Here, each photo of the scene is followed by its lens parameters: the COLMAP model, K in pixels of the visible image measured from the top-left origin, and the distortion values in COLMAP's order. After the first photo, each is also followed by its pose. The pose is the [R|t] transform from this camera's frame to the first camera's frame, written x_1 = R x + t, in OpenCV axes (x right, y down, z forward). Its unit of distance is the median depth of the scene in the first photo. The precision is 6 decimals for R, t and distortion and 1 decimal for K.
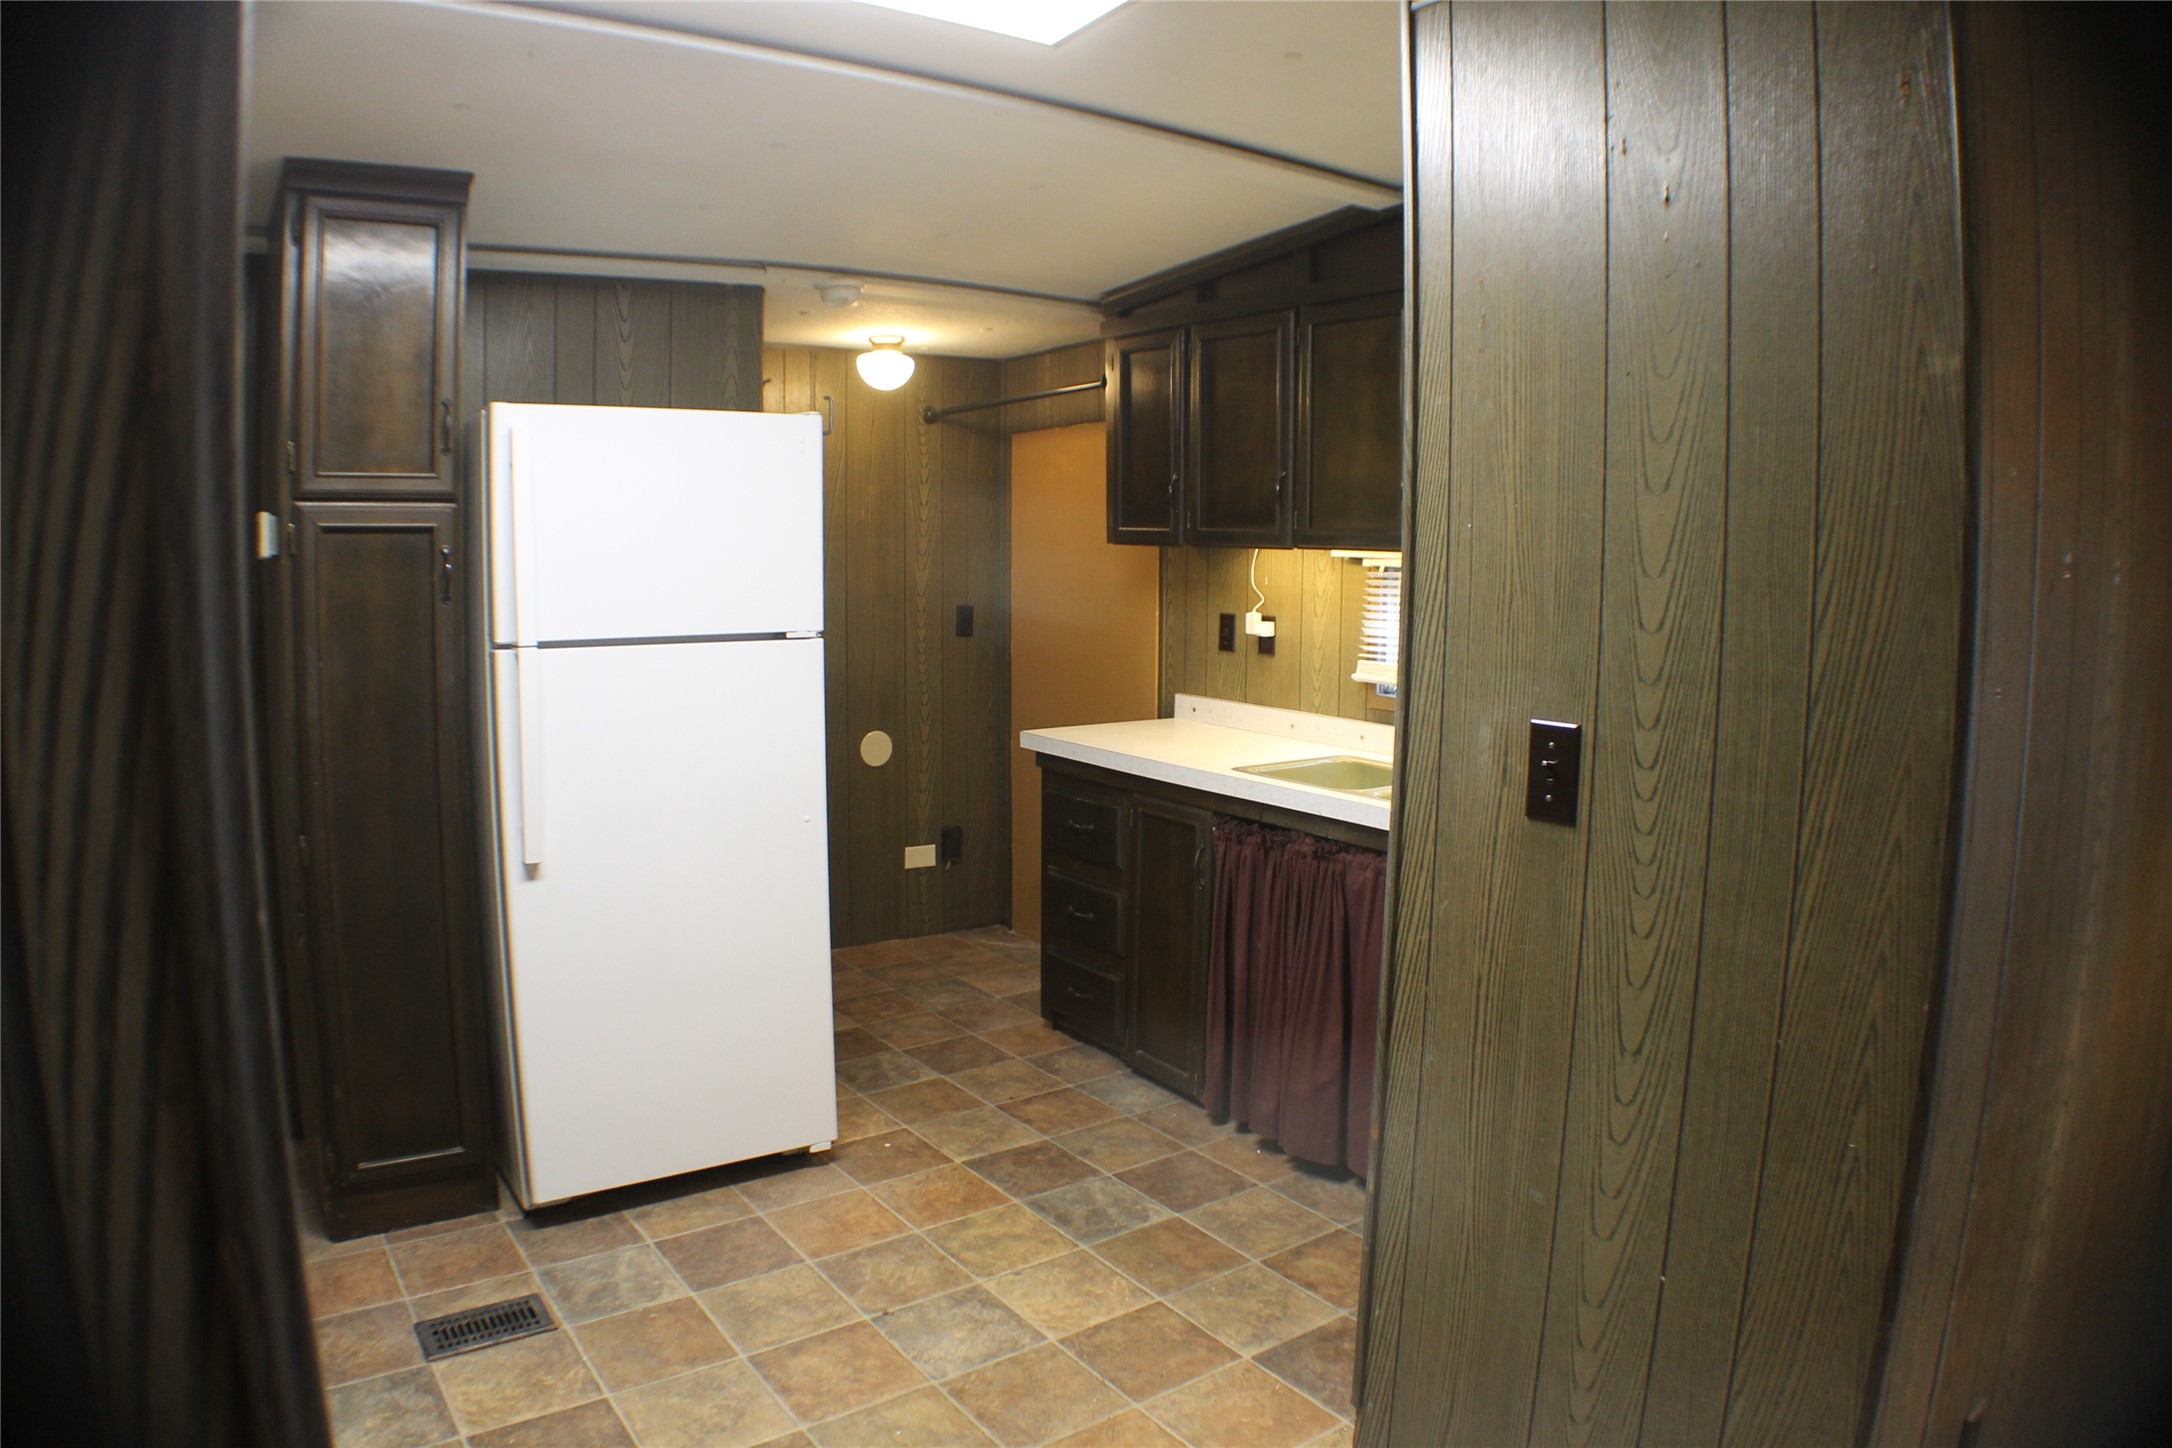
lens RADIAL K [[1404.0, 0, 1086.0], [0, 1404.0, 724.0], [0, 0, 1]] dist [-0.214422, 0.061003]
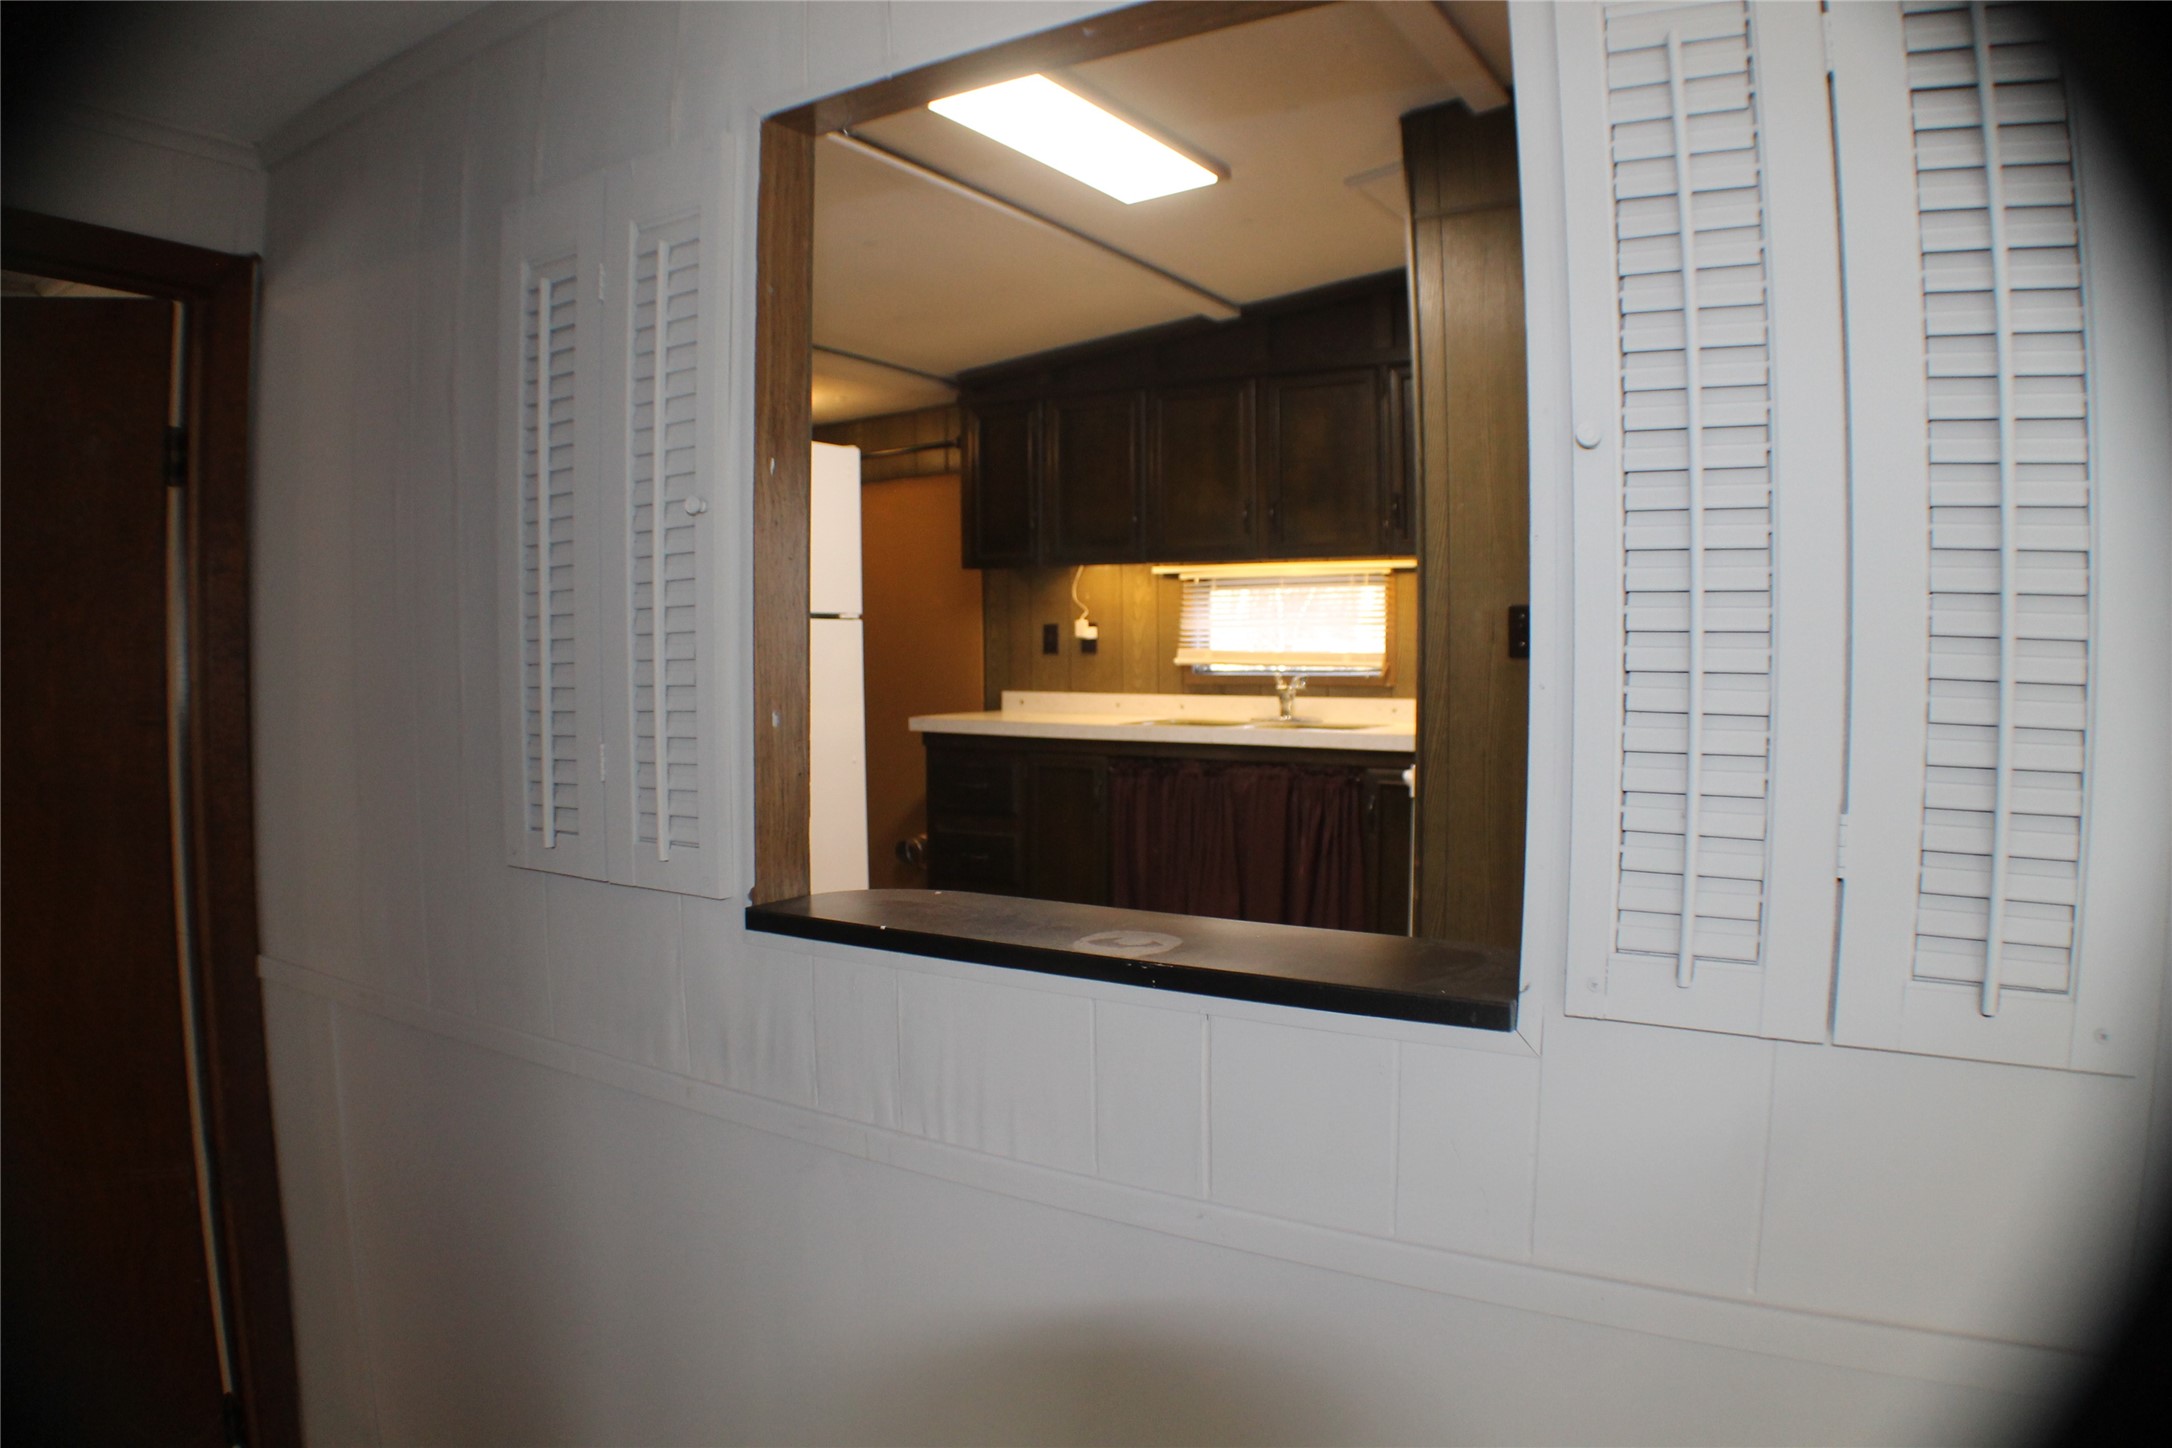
lens RADIAL K [[1404.0, 0, 1086.0], [0, 1404.0, 724.0], [0, 0, 1]] dist [-0.214422, 0.061003]
pose [[0.926995, -0.033992, 0.373531, -0.397561], [0.060178, 0.996462, -0.058665, 0.101409], [-0.370215, 0.076860, 0.925761, -0.221572]]
